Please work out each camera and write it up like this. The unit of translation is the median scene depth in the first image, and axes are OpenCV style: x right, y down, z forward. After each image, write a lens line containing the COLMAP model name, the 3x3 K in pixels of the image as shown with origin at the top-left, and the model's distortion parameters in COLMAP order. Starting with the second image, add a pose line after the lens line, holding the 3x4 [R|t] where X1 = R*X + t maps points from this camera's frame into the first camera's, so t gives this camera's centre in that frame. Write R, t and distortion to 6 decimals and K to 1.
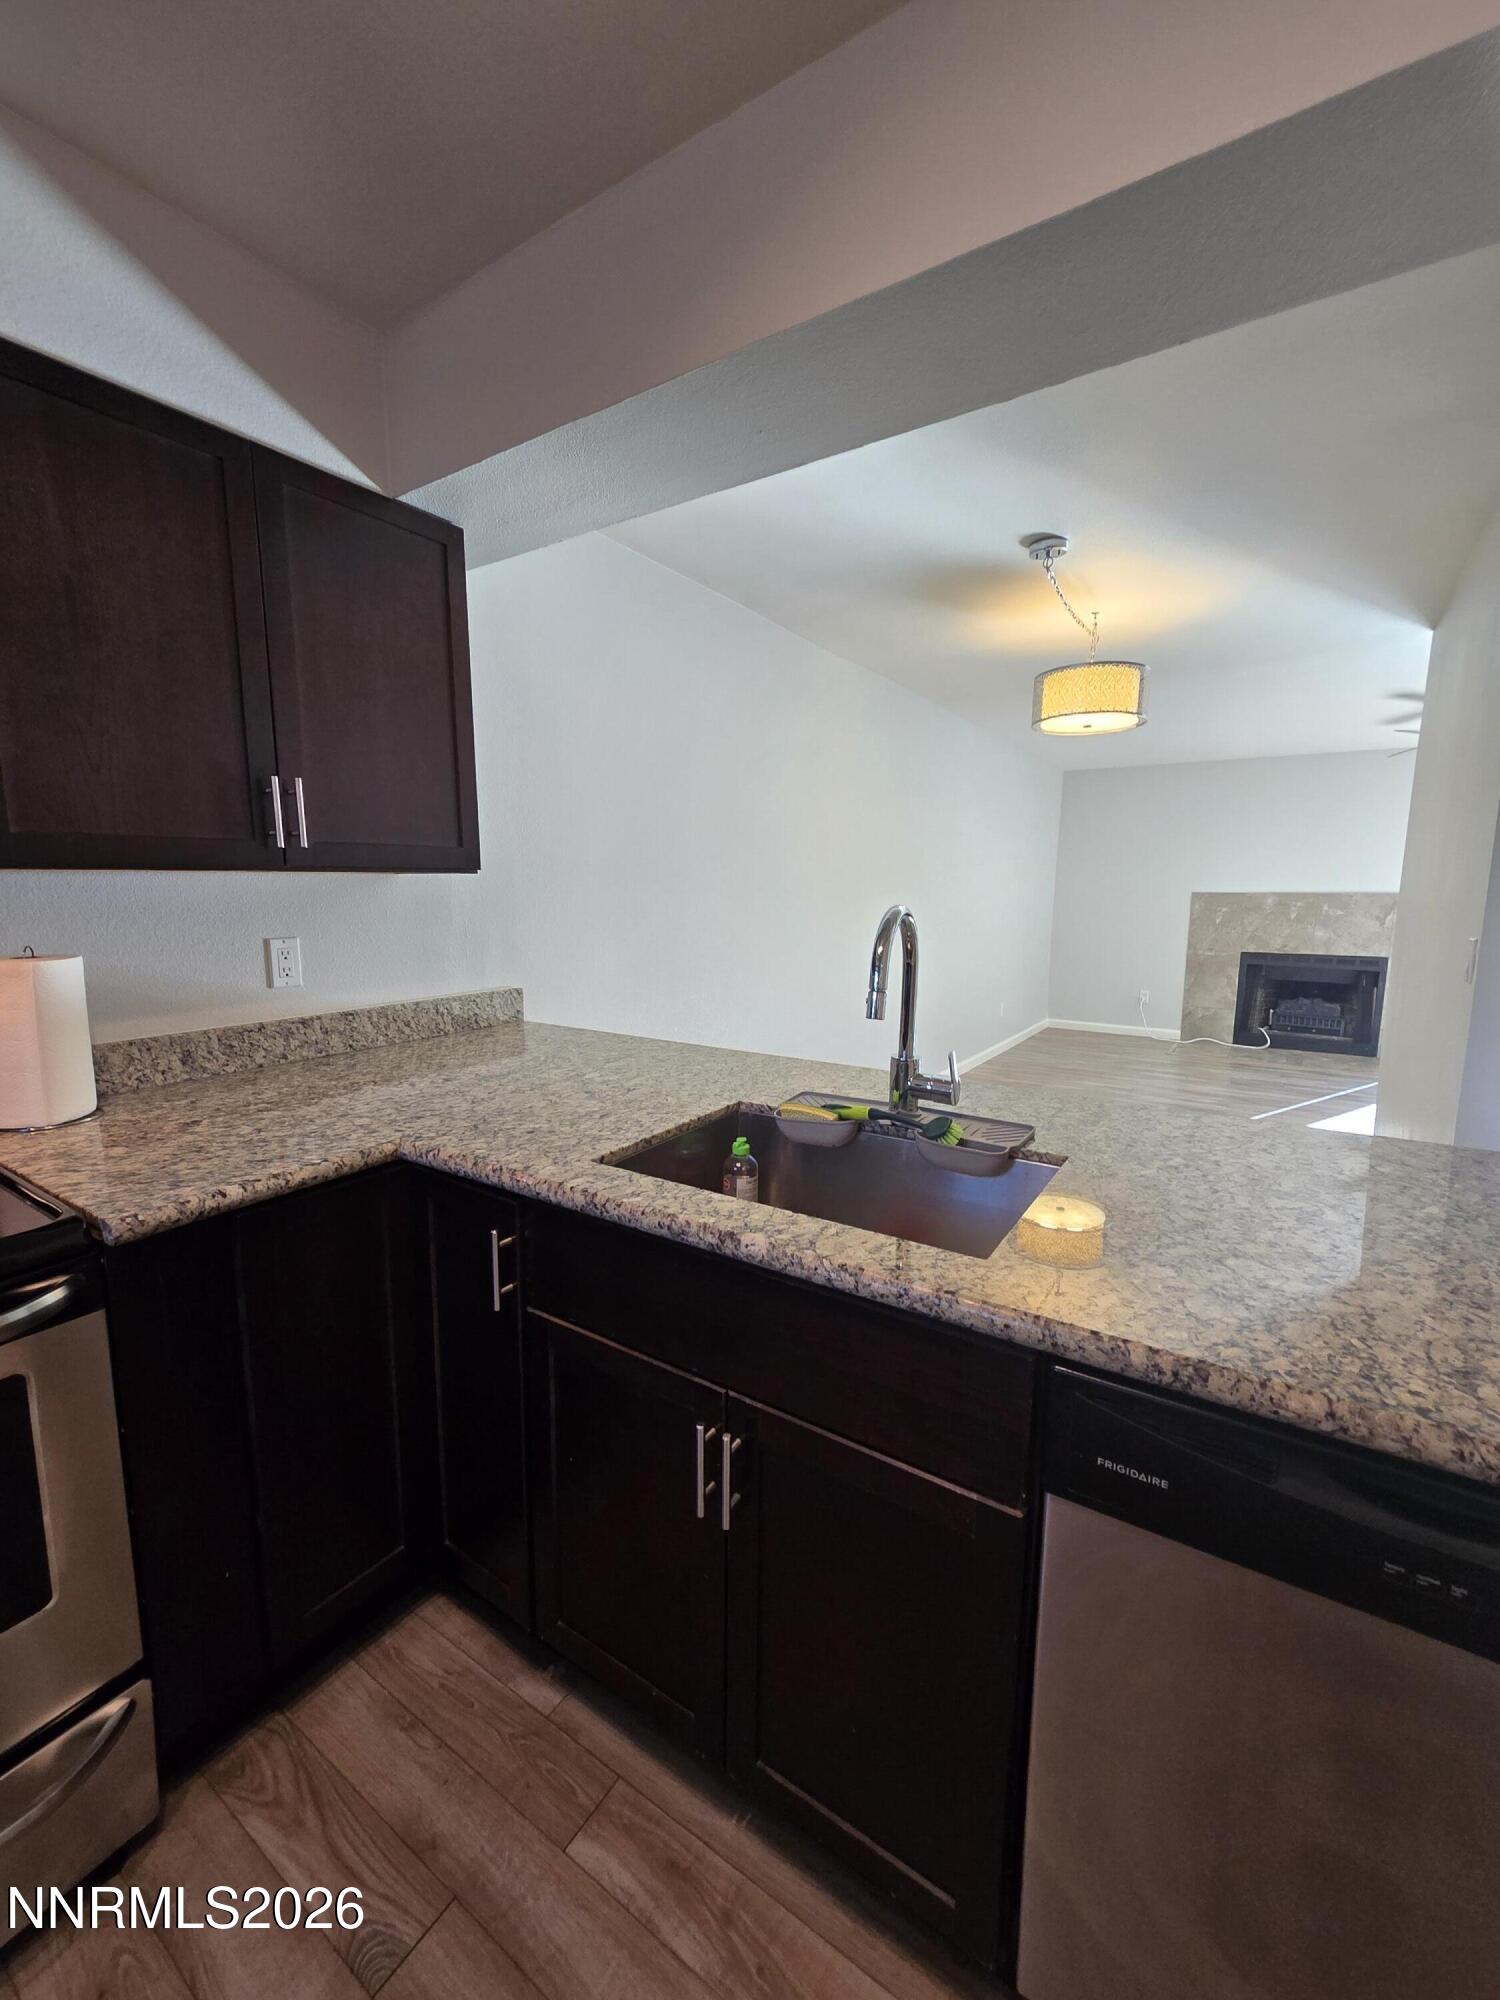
lens RADIAL K [[820.0, 0, 757.2], [0, 820.0, 1004.9], [0, 0, 1]] dist [-0.003512, 0.001260]
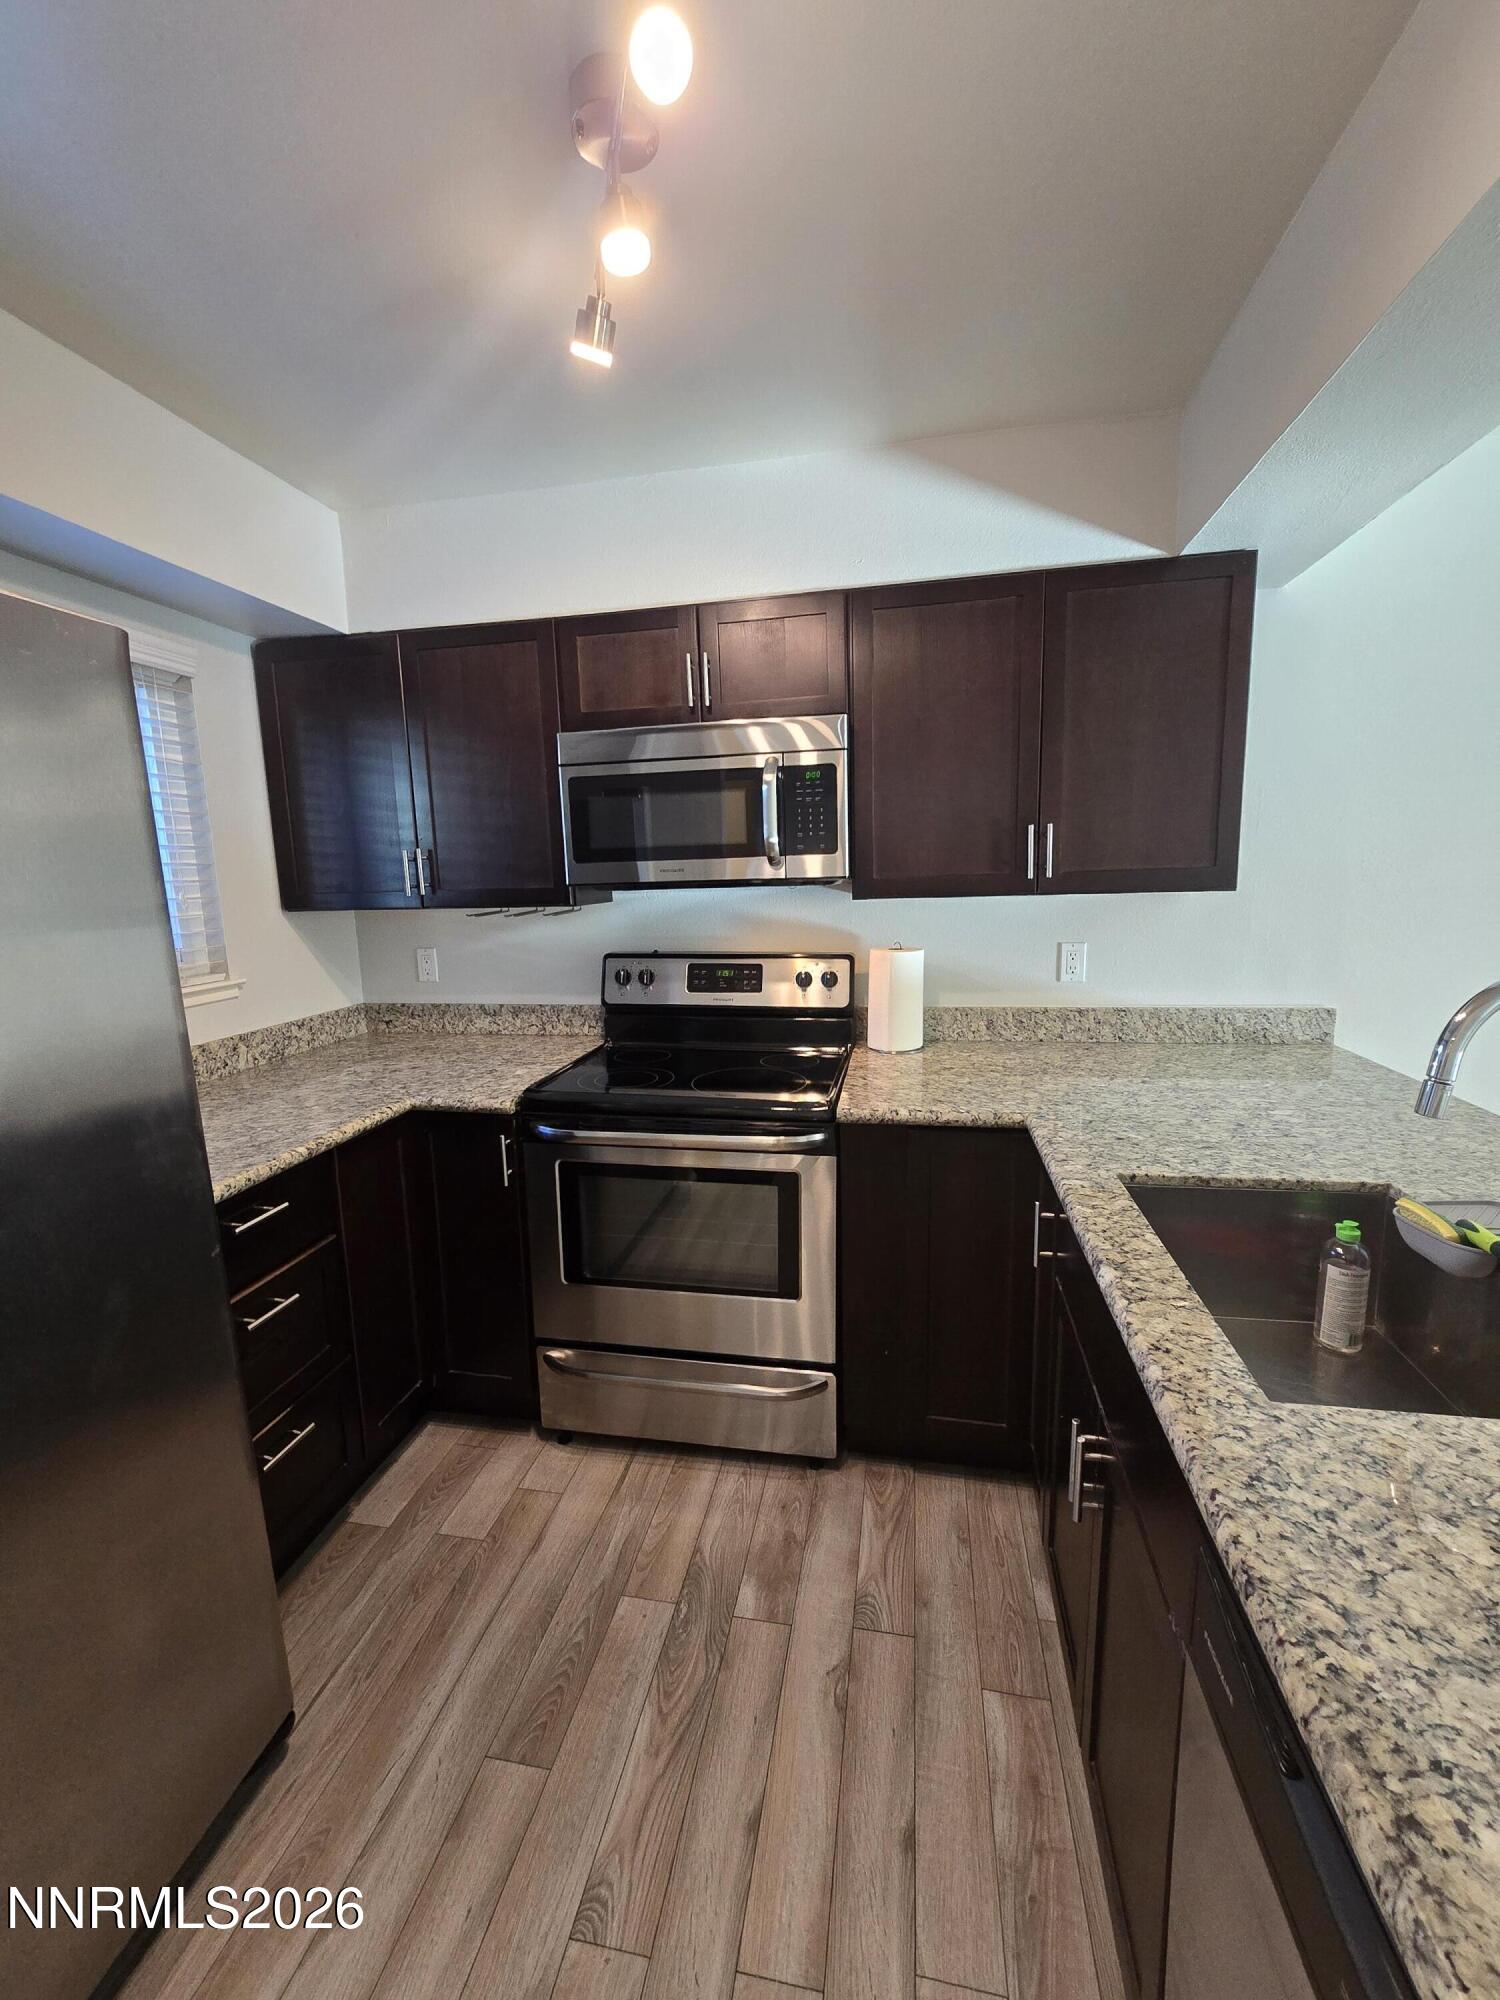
lens RADIAL K [[820.0, 0, 752.8], [0, 820.0, 1006.2], [0, 0, 1]] dist [-0.003512, 0.001260]
pose [[0.385923, 0.138701, -0.912045, 0.505649], [-0.110522, 0.988464, 0.103557, -0.080581], [0.915887, 0.060836, 0.396800, 0.087192]]
